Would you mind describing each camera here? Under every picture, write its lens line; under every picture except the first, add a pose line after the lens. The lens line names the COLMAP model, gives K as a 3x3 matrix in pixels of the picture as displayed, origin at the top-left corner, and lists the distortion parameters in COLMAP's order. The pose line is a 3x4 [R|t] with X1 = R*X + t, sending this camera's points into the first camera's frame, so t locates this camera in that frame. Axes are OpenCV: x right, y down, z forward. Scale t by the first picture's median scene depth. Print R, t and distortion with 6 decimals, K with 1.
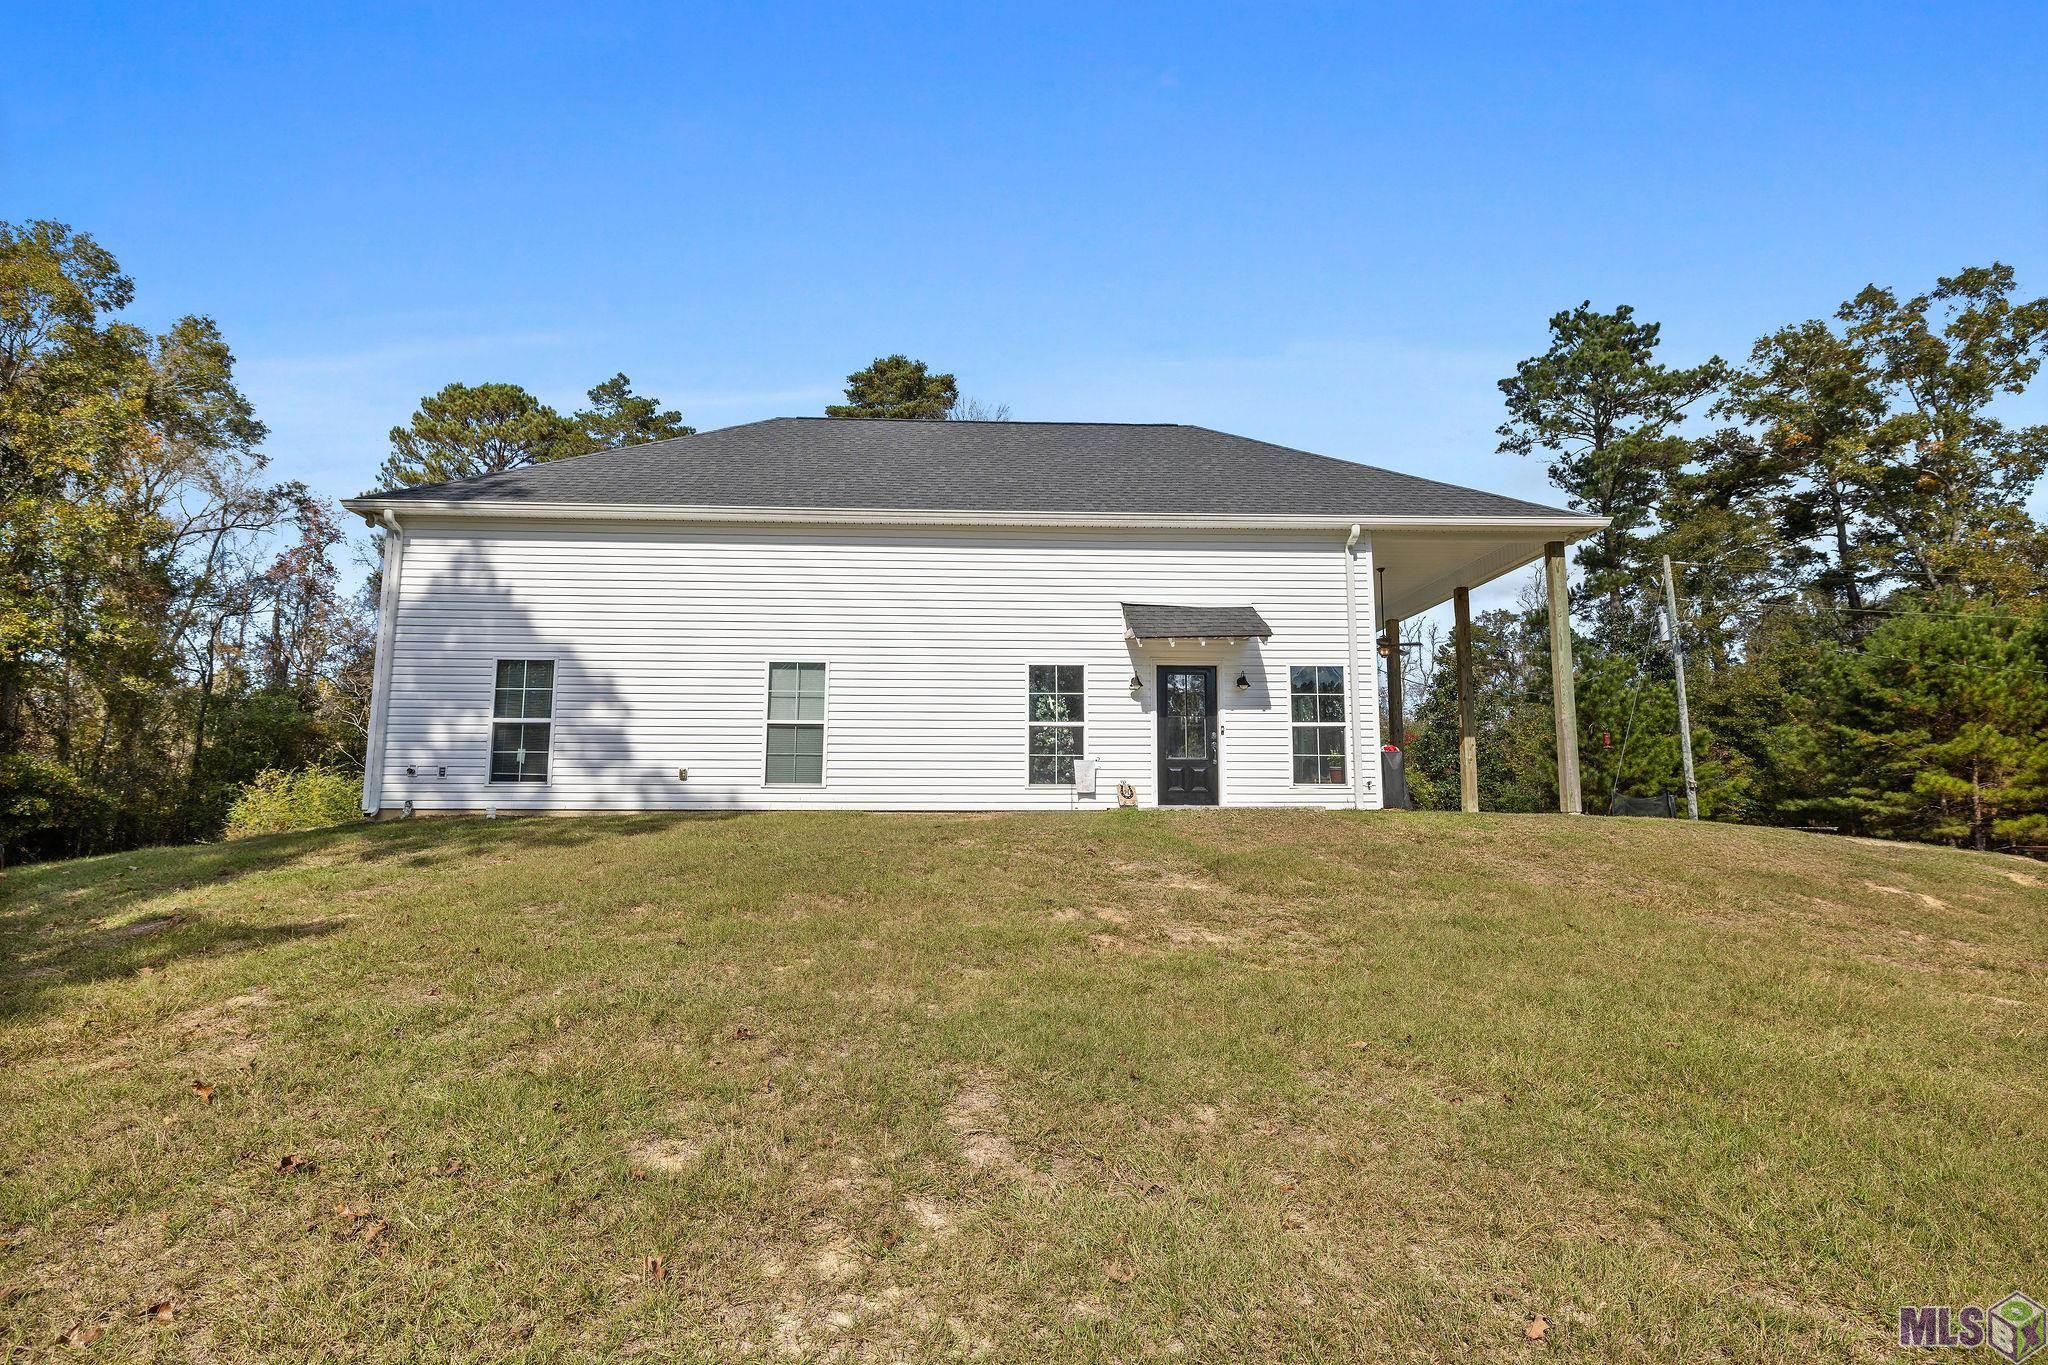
lens RADIAL K [[1033.6, 0, 1022.2], [0, 1033.6, 673.2], [0, 0, 1]] dist [-0.001886, 0.002162]
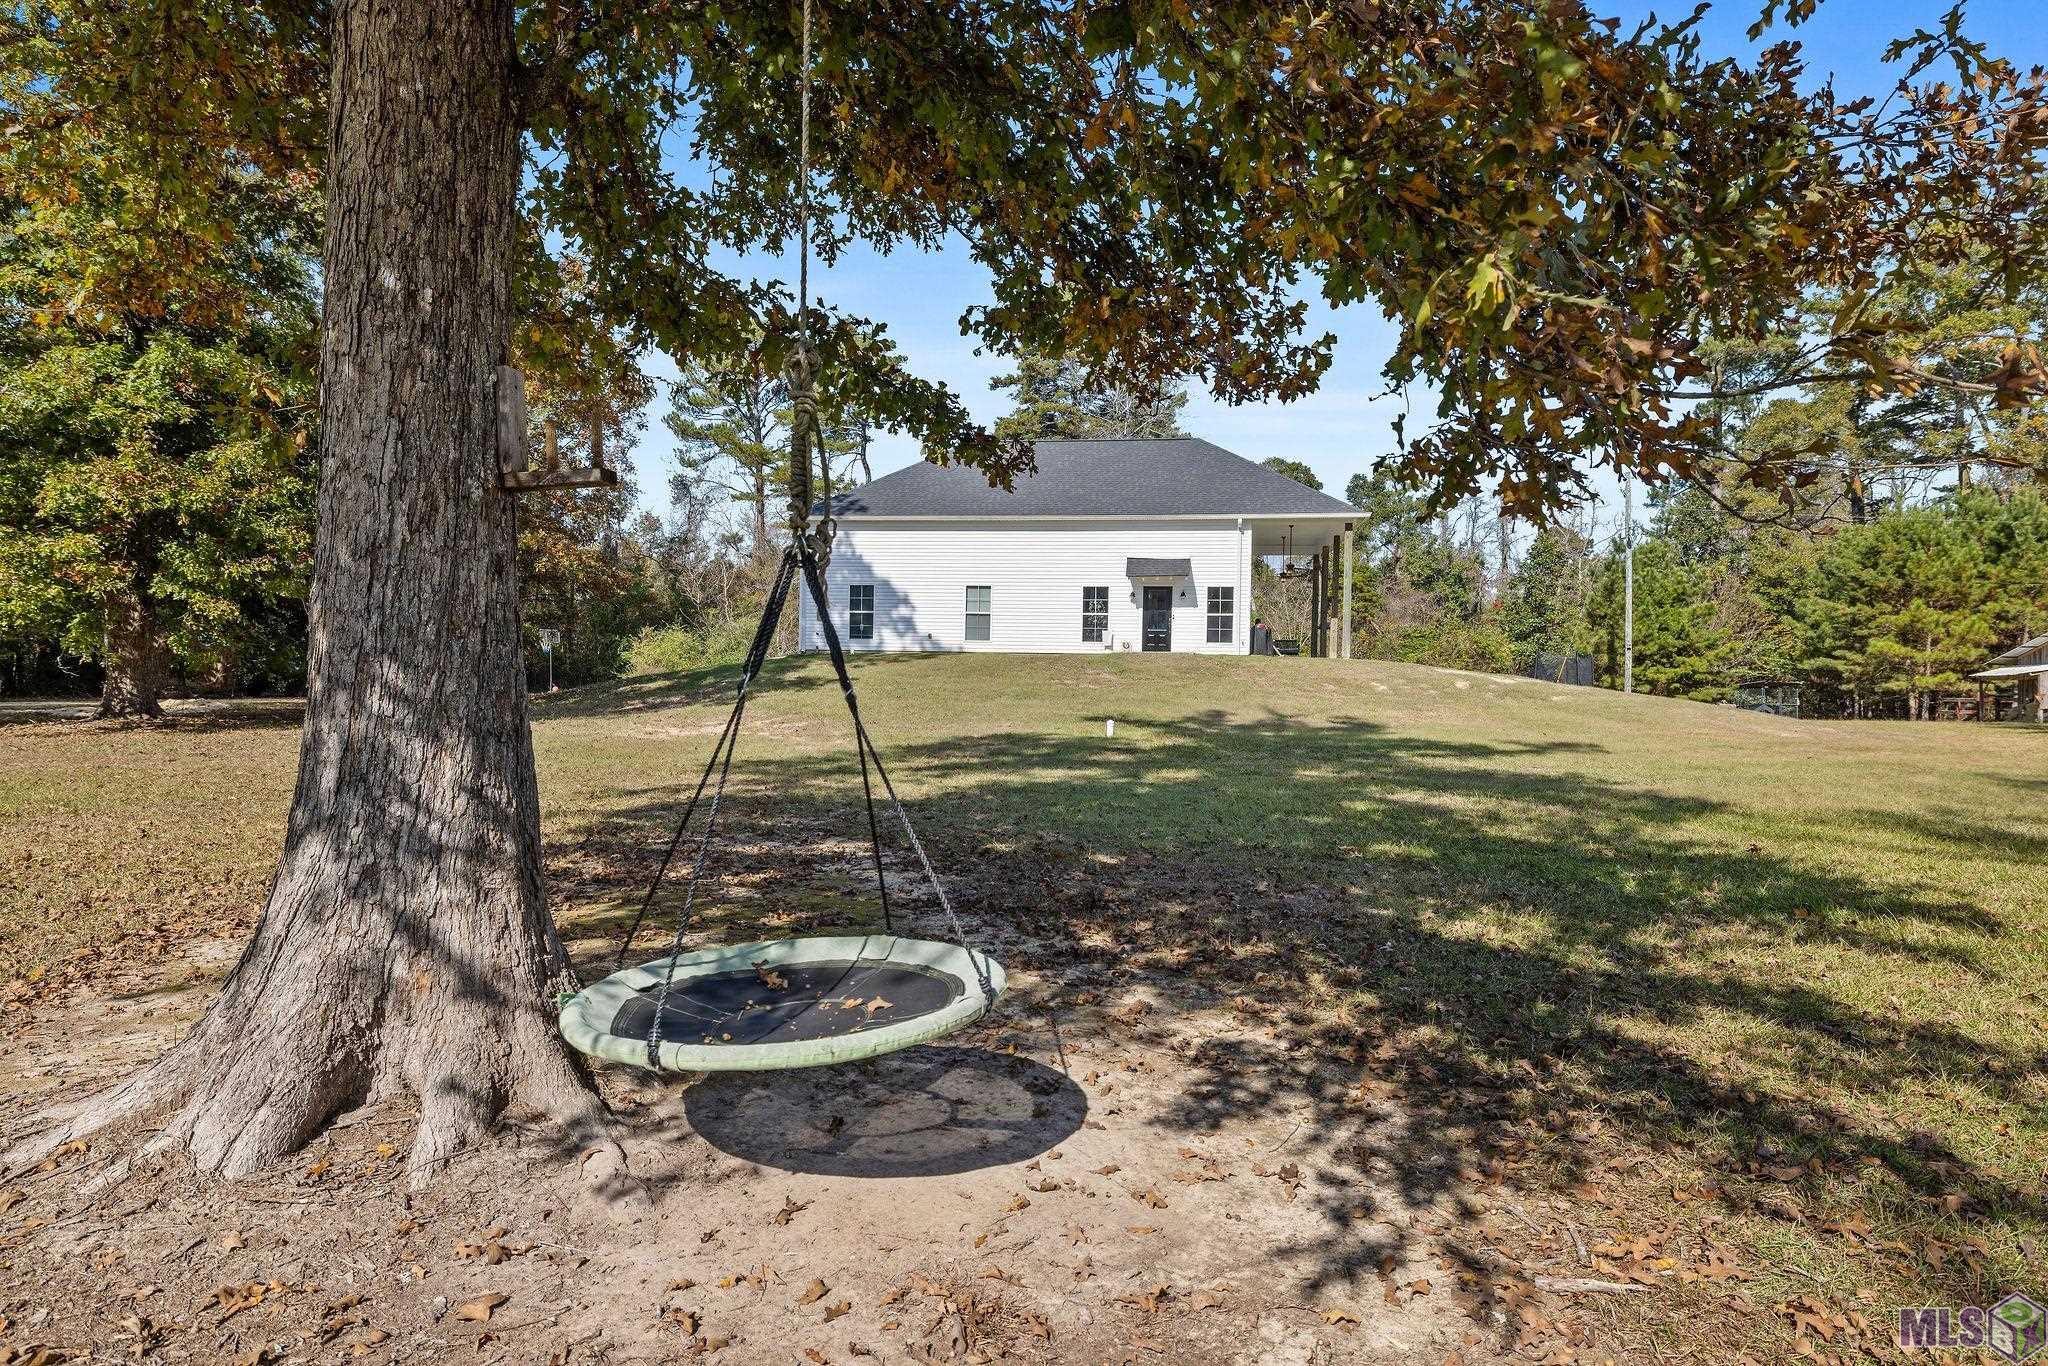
lens RADIAL K [[1176.4, 0, 1023.1], [0, 1176.4, 678.8], [0, 0, 1]] dist [0.002433, 0.001724]
pose [[0.980886, 0.015265, -0.193986, 0.360829], [0.011986, 0.990285, 0.138536, -0.157596], [0.194216, -0.138213, 0.971173, -1.425391]]
